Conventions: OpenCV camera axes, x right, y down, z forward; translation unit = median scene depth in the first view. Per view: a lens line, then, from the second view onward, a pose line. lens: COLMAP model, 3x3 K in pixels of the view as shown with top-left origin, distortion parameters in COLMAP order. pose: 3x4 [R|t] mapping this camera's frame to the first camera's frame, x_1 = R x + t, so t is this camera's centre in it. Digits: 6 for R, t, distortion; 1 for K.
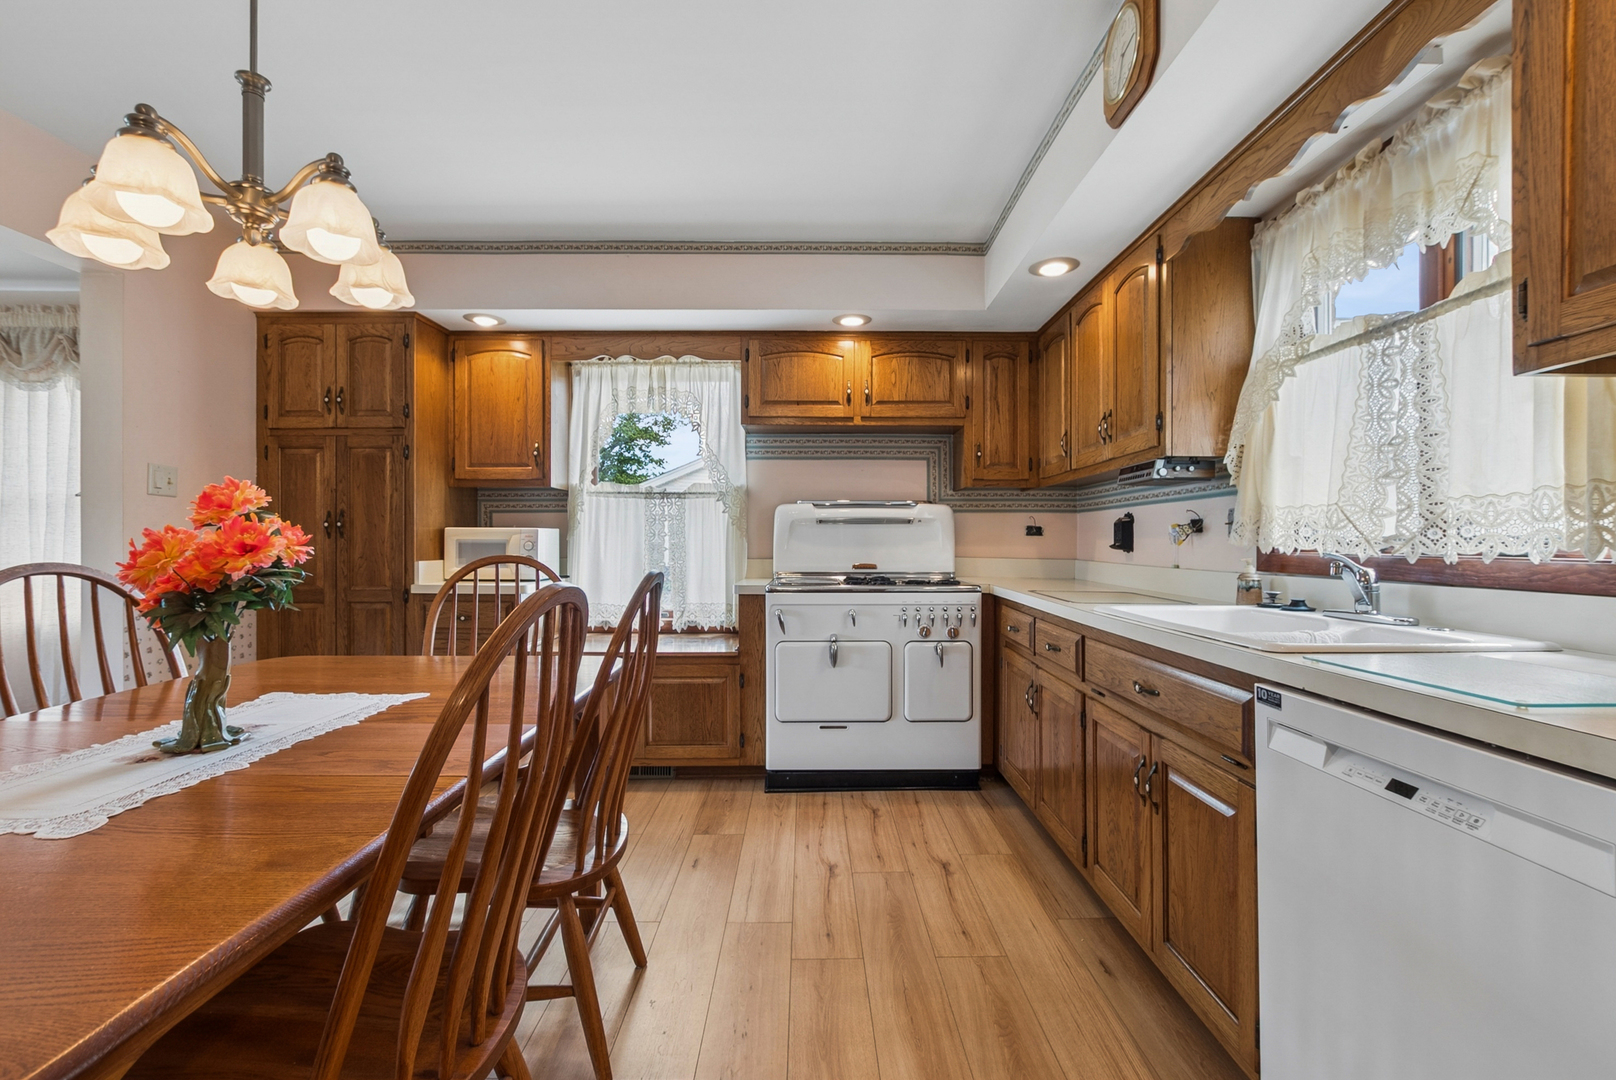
lens RADIAL K [[714.6, 0, 808.0], [0, 714.6, 540.0], [0, 0, 1]] dist [-0.001086, -0.000317]
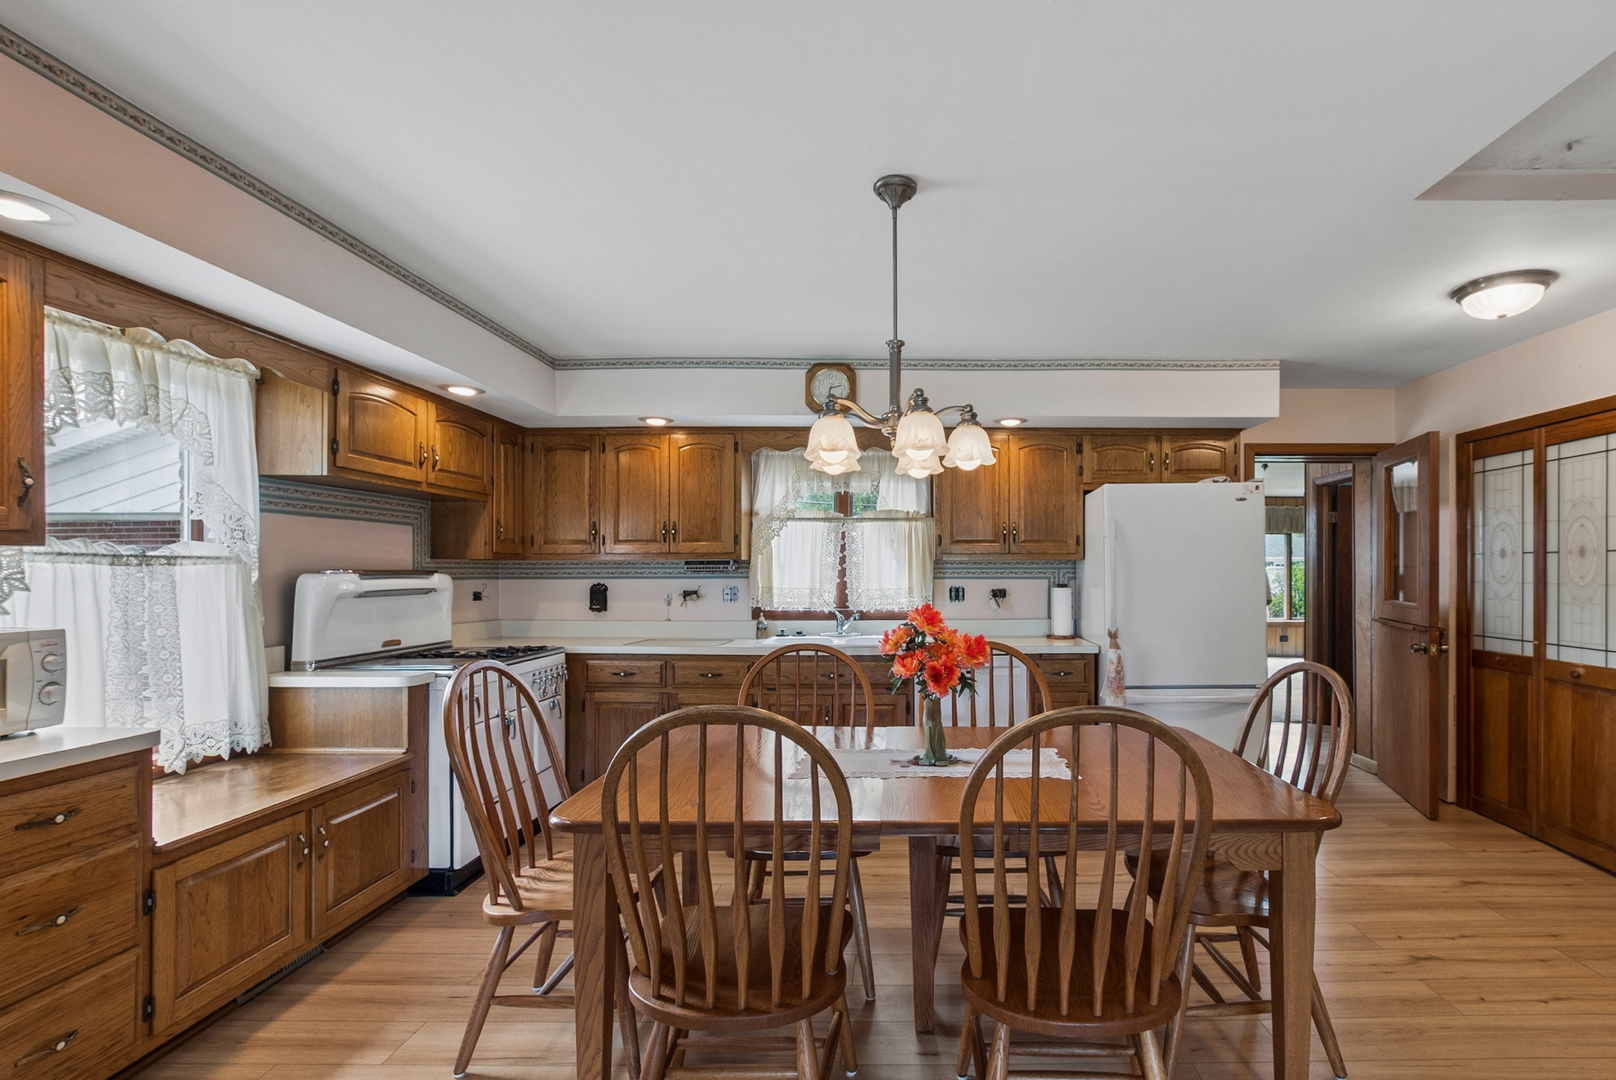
lens RADIAL K [[740.9, 0, 916.6], [0, 740.9, 571.3], [0, 0, 1]] dist [0.000010, 0.000169]
pose [[-0.001614, -0.001176, 0.999998, -1.197915], [-0.001348, 0.999998, 0.001173, -0.077901], [-0.999998, -0.001346, -0.001615, 0.481823]]
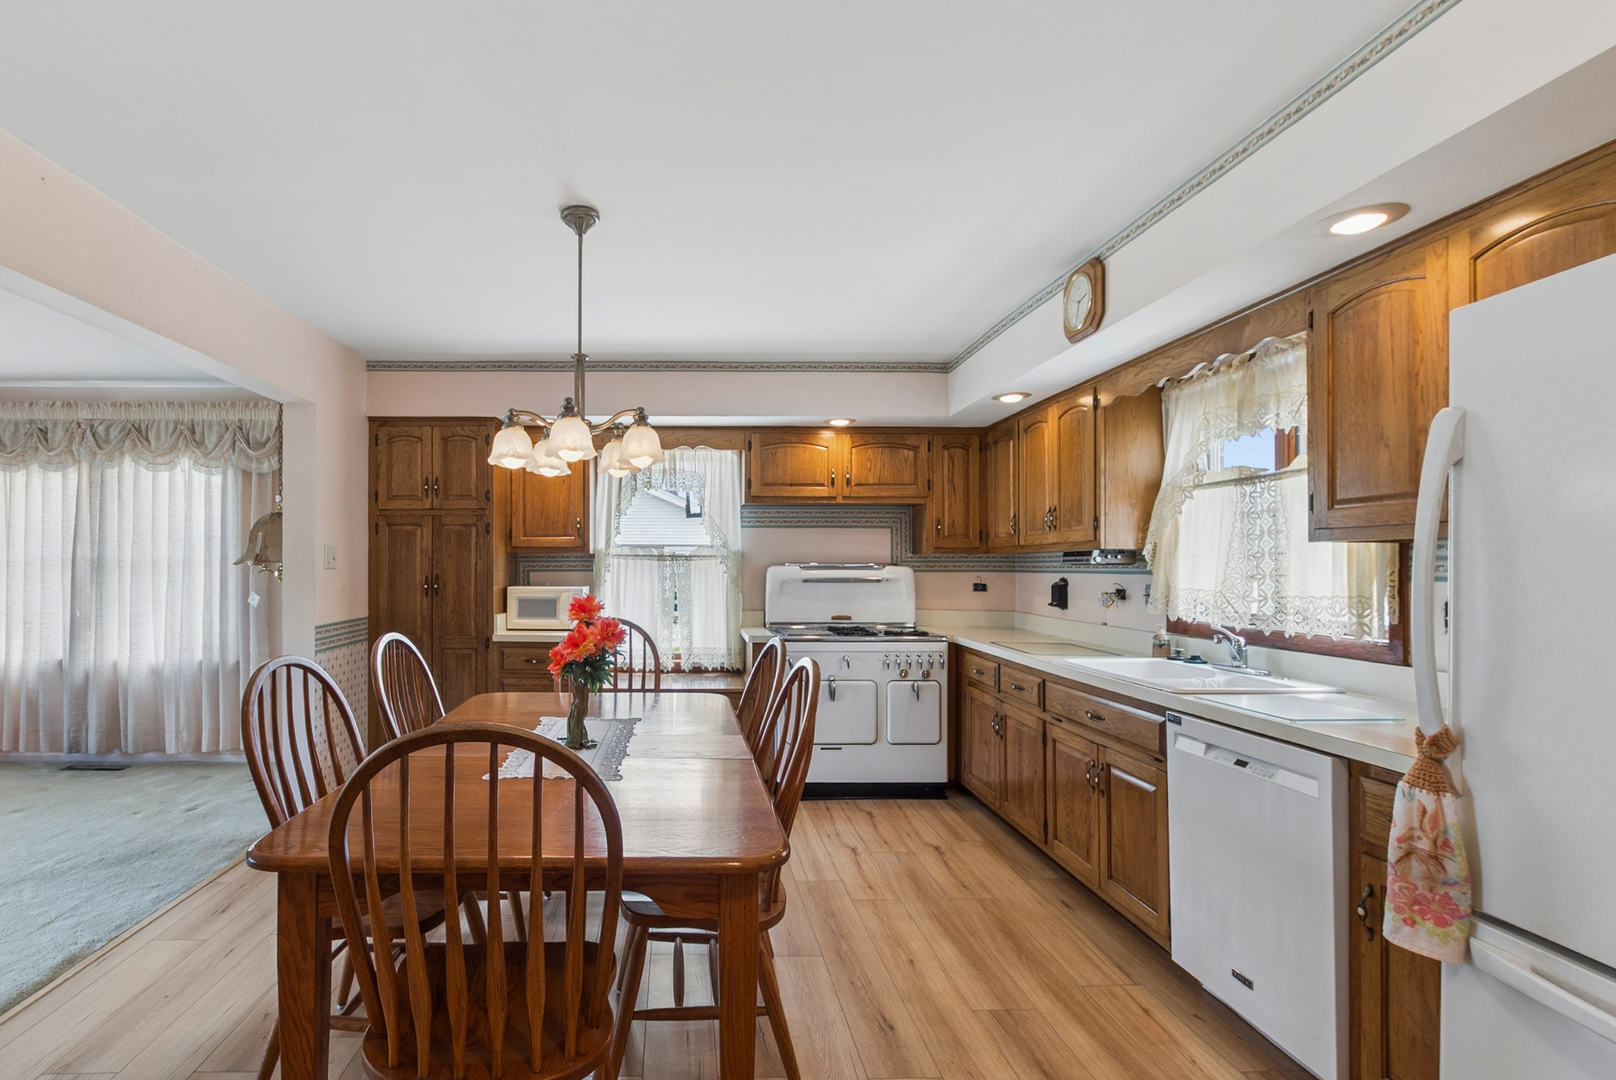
lens RADIAL K [[767.4, 0, 681.9], [0, 767.4, 557.1], [0, 0, 1]] dist [-0.000261, 0.000221]
pose [[0.999997, 0.002294, -0.000964, -0.266266], [-0.002303, 0.999958, -0.008911, -0.074614], [0.000944, 0.008913, 0.999960, -0.419659]]
